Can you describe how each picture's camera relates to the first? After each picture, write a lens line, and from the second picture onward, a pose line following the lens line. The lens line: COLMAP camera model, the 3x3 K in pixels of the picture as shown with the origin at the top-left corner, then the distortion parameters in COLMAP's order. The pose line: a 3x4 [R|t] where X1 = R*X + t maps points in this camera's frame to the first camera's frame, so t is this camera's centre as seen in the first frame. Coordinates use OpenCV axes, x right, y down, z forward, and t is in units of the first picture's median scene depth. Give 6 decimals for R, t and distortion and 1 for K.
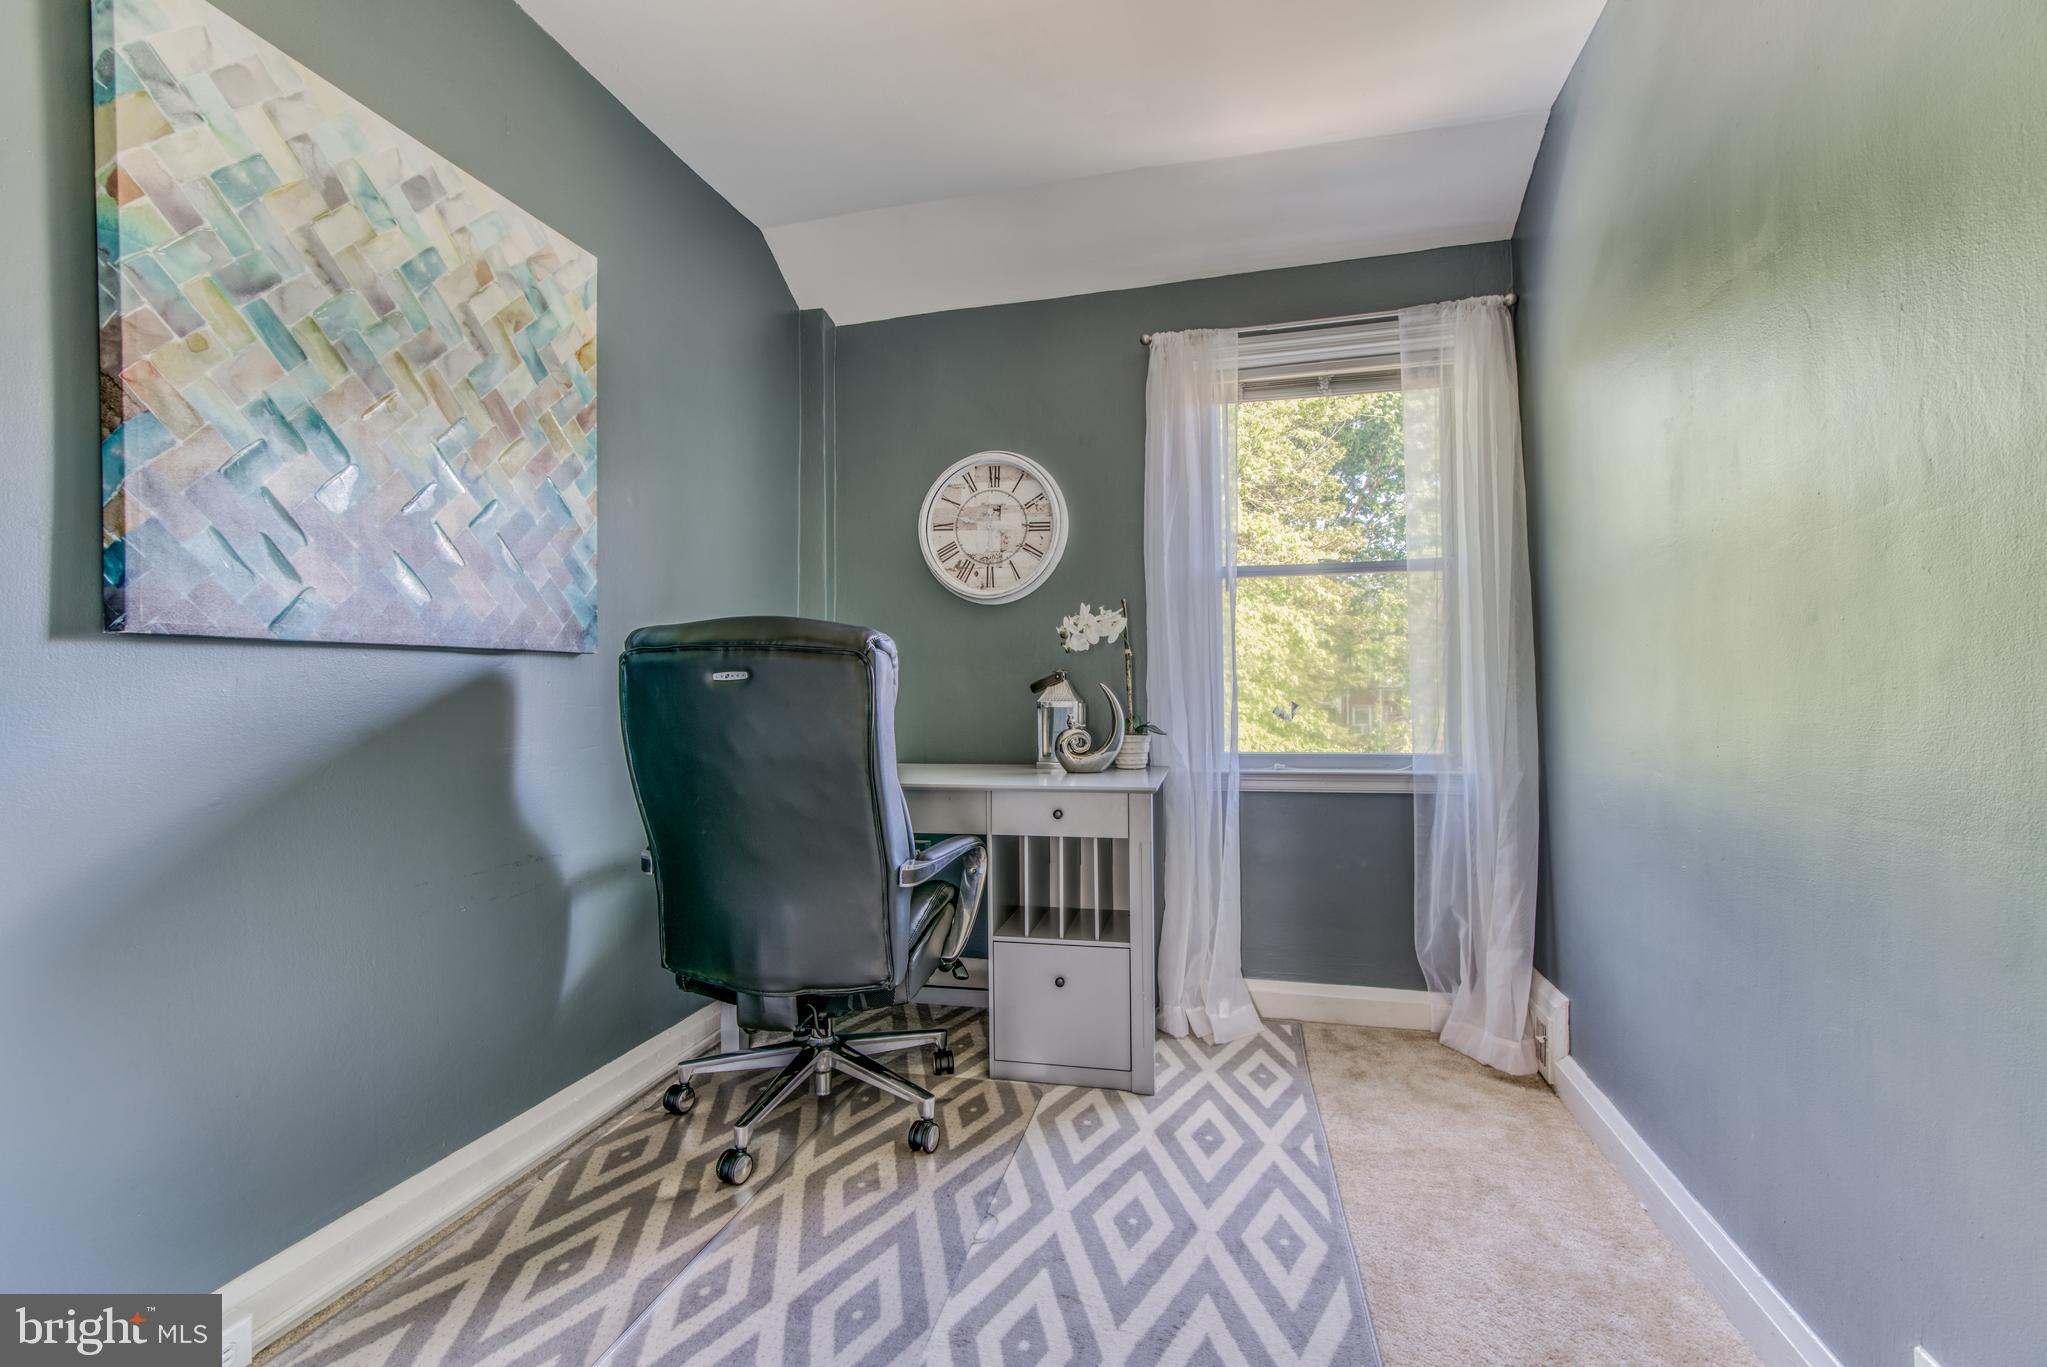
lens RADIAL K [[912.4, 0, 1024.4], [0, 912.4, 693.0], [0, 0, 1]] dist [-0.015271, 0.012853]
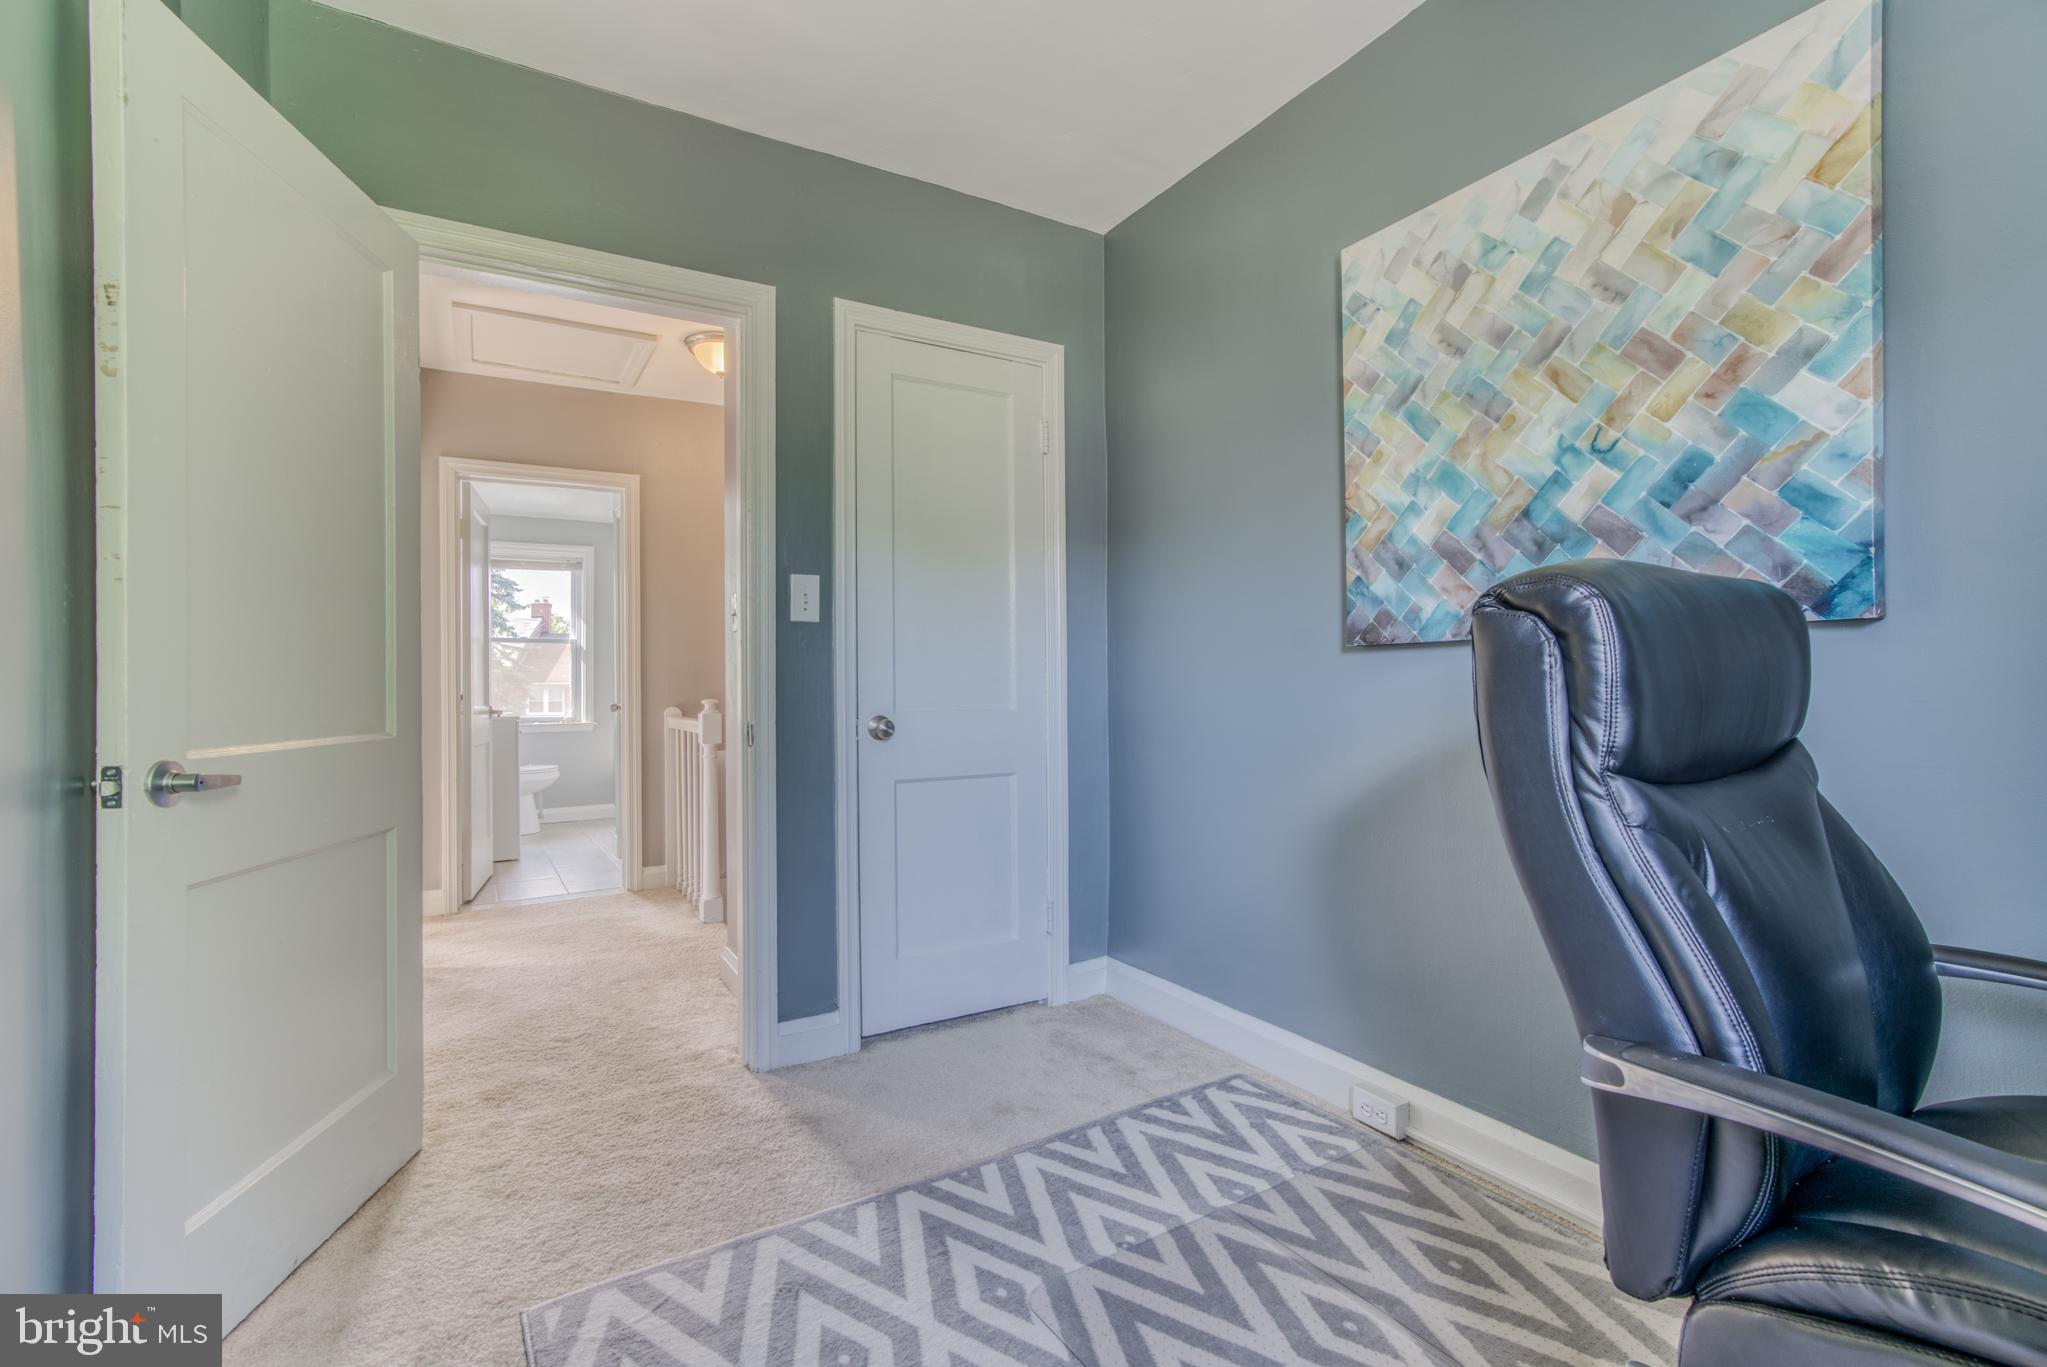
lens RADIAL K [[912.4, 0, 1018.1], [0, 912.4, 686.2], [0, 0, 1]] dist [-0.015271, 0.012853]
pose [[-0.707534, 0.014909, -0.706522, 0.530829], [0.010896, 0.999889, 0.010189, -0.012324], [0.706595, -0.000489, -0.707618, 1.407416]]
